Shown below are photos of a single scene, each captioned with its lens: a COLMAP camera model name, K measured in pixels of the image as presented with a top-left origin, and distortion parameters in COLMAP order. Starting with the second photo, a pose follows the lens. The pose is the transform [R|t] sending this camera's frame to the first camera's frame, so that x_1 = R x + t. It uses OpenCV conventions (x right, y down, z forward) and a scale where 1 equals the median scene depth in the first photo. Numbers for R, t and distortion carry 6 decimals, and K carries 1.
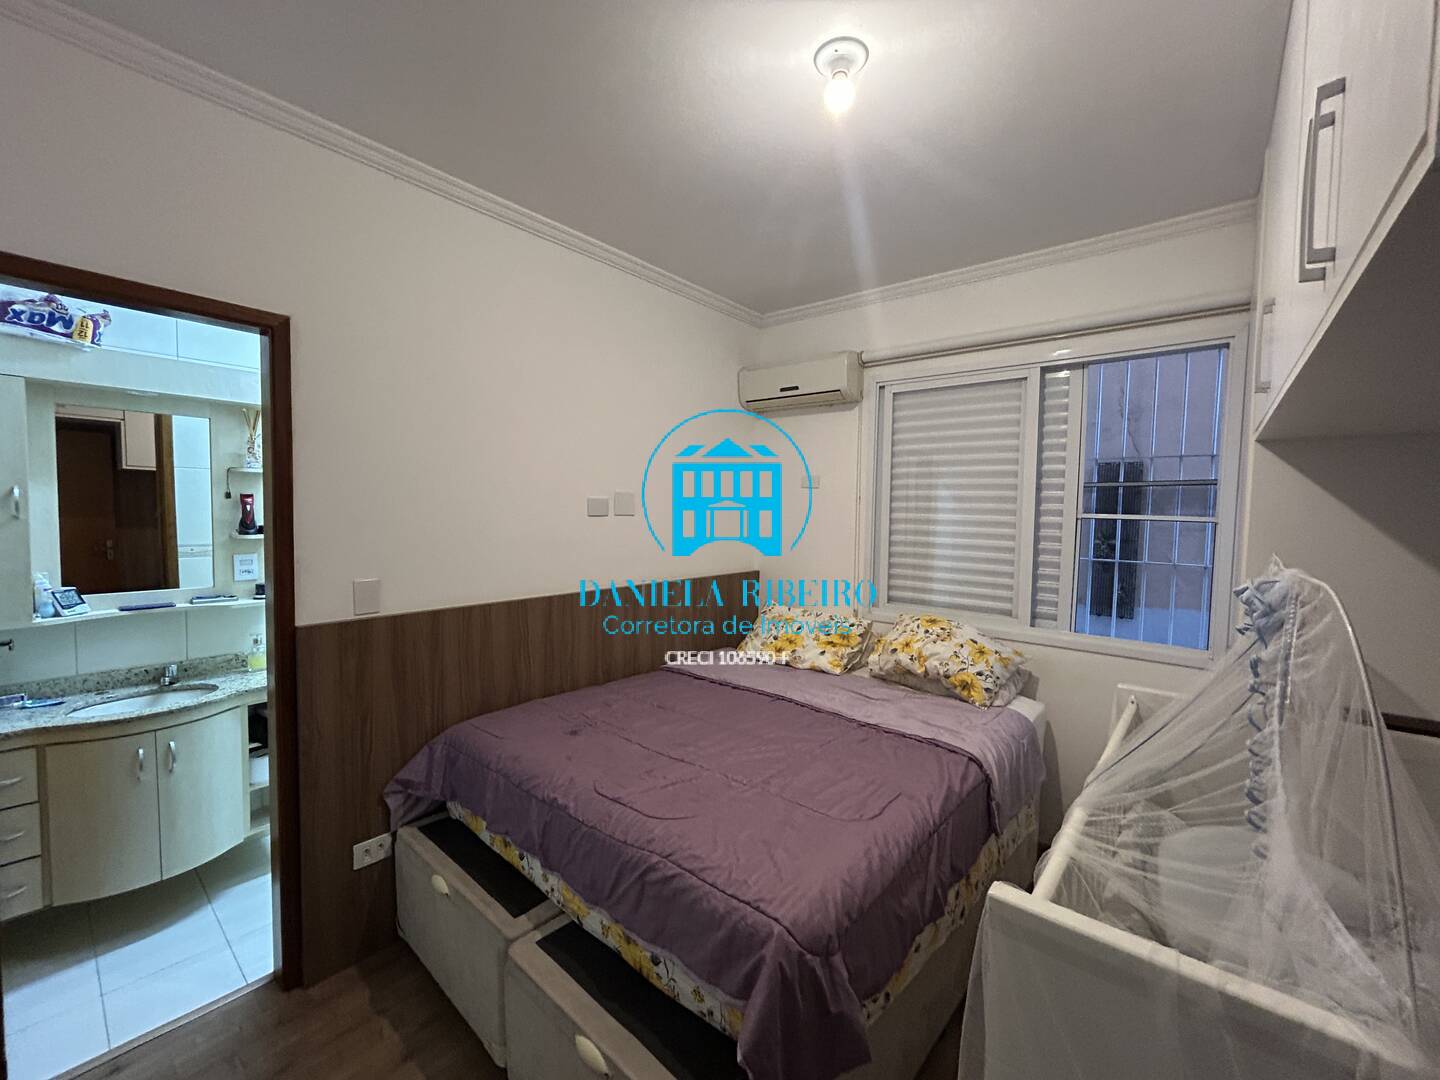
lens RADIAL K [[584.1, 0, 724.7], [0, 584.1, 539.7], [0, 0, 1]] dist [-0.005800, 0.002806]
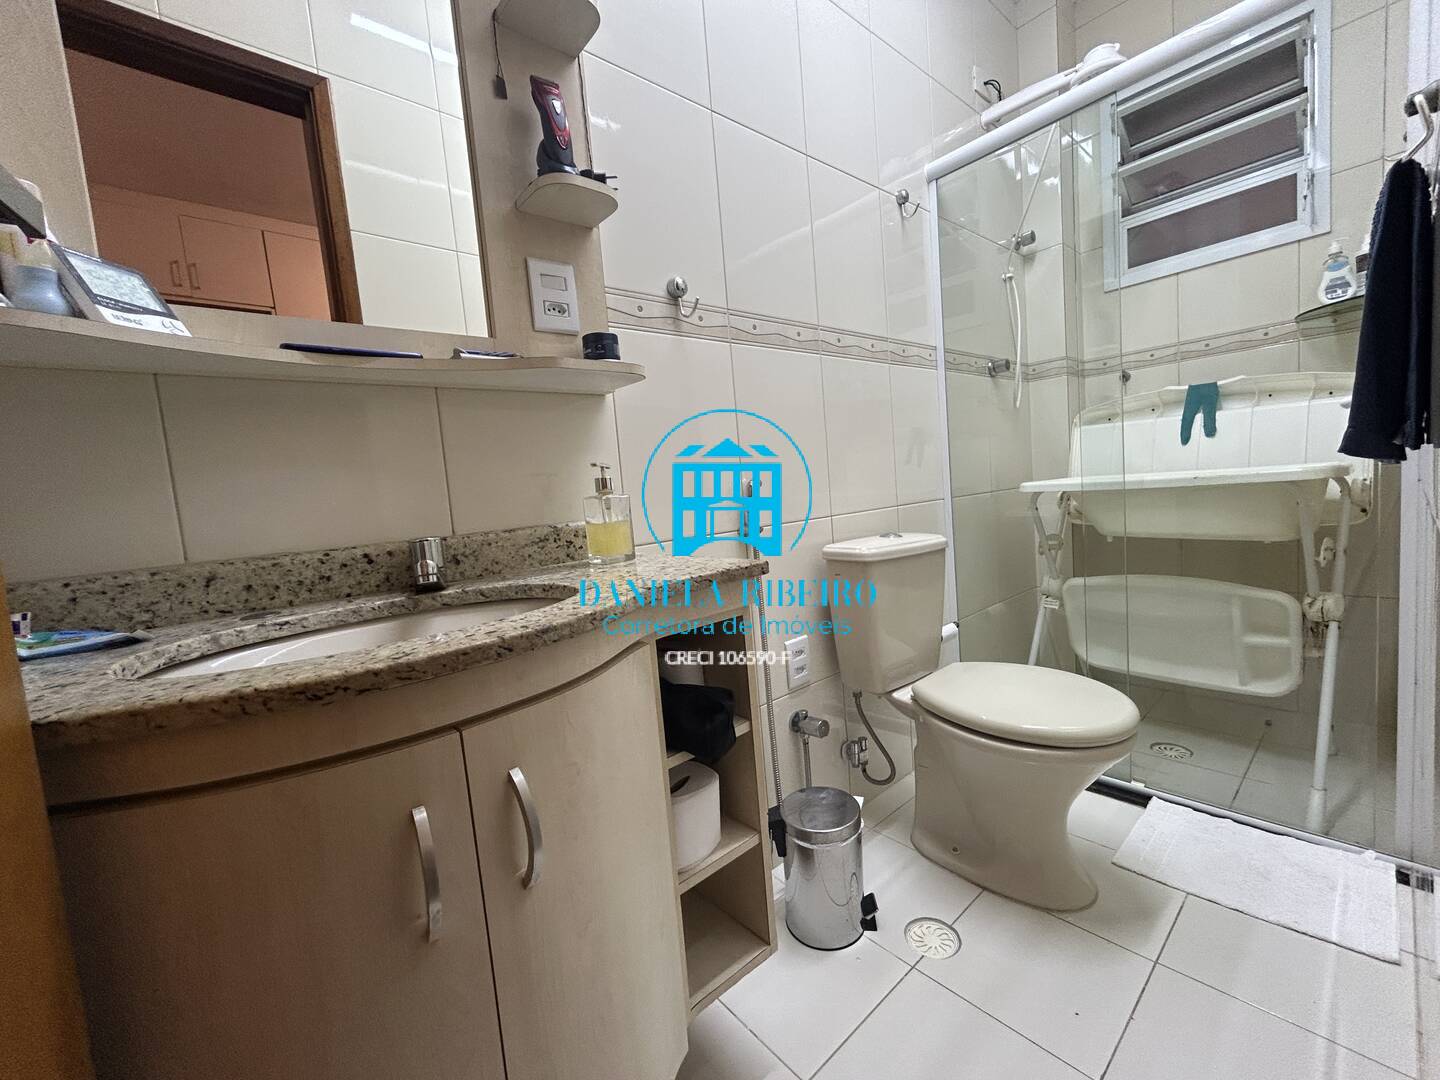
lens RADIAL K [[583.7, 0, 722.6], [0, 583.7, 539.3], [0, 0, 1]] dist [-0.000538, 0.000617]
pose [[0.983342, -0.088804, -0.158592, -0.768781], [0.095012, 0.994962, 0.031984, 0.235352], [0.154953, -0.046519, 0.986826, 0.727613]]
